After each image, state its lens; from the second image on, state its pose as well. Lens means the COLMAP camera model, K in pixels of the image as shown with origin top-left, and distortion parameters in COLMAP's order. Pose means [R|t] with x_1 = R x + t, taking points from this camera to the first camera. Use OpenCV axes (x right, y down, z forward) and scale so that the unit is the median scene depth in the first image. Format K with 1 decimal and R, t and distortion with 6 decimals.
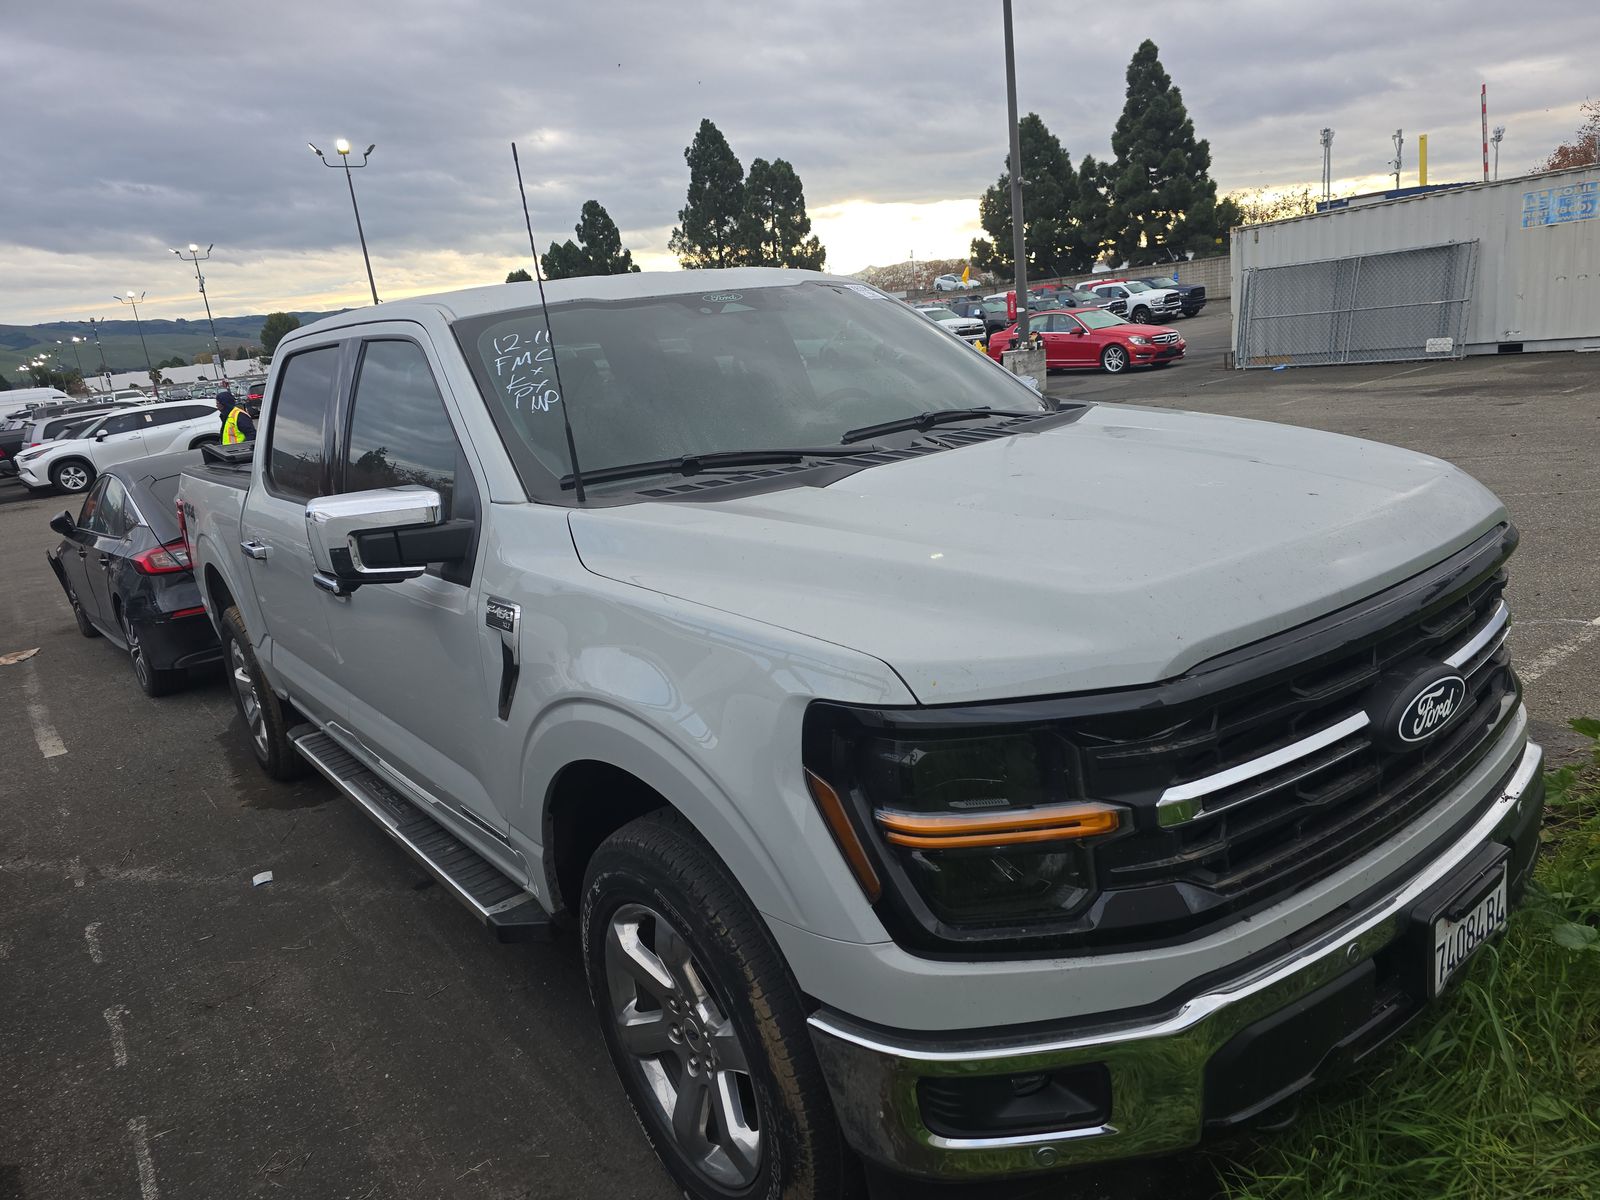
lens RADIAL K [[1073.2, 0, 805.9], [0, 1073.2, 601.2], [0, 0, 1]] dist [0.045751, -0.041133]
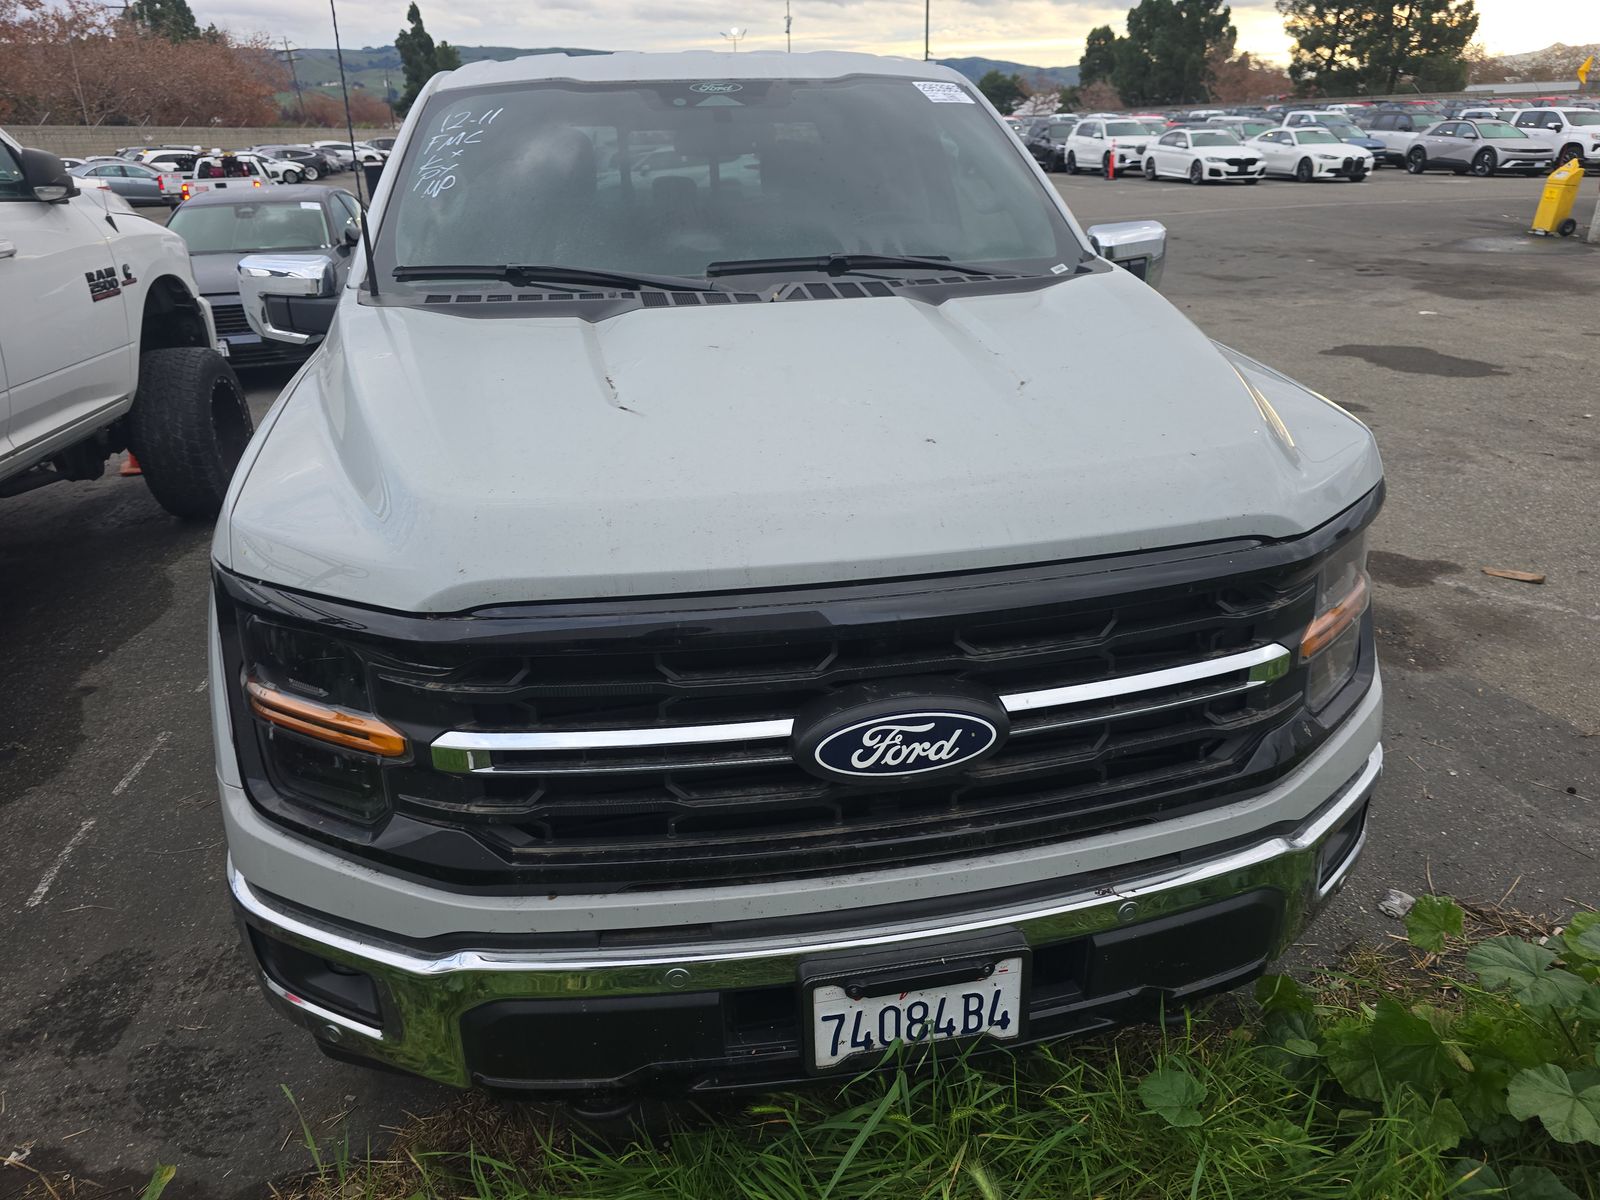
lens RADIAL K [[1073.2, 0, 805.9], [0, 1073.2, 601.2], [0, 0, 1]] dist [0.045751, -0.041133]
pose [[0.882356, 0.262727, -0.390413, 0.793205], [-0.184390, 0.956322, 0.226823, -0.160217], [0.432953, -0.128151, 0.892261, 0.302893]]
